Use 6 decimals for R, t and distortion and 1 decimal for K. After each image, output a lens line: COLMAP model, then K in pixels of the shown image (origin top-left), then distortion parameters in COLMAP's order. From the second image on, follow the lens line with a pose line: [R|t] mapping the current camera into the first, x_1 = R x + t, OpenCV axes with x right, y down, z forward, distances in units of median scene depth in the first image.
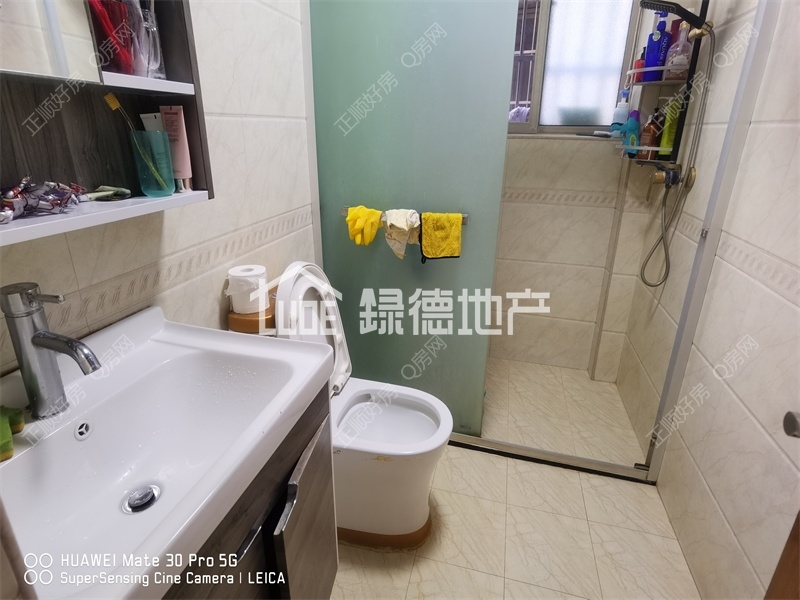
lens RADIAL K [[419.0, 0, 399.7], [0, 419.0, 292.8], [0, 0, 1]] dist [0.004908, 0.002457]
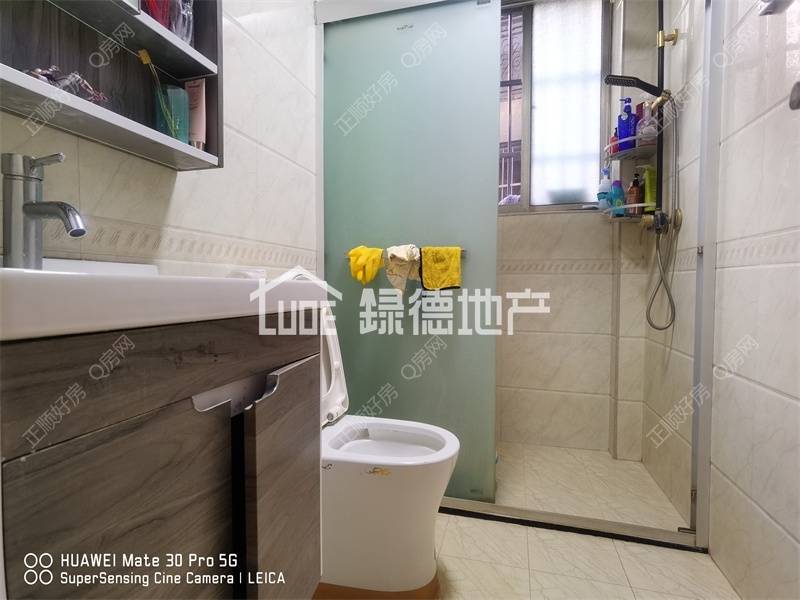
lens RADIAL K [[419.0, 0, 398.4], [0, 419.0, 295.6], [0, 0, 1]] dist [0.004908, 0.002457]
pose [[0.999901, -0.004179, -0.013470, 0.008151], [0.000105, 0.957264, -0.289216, 0.205069], [0.014103, 0.289186, 0.957169, 0.041546]]
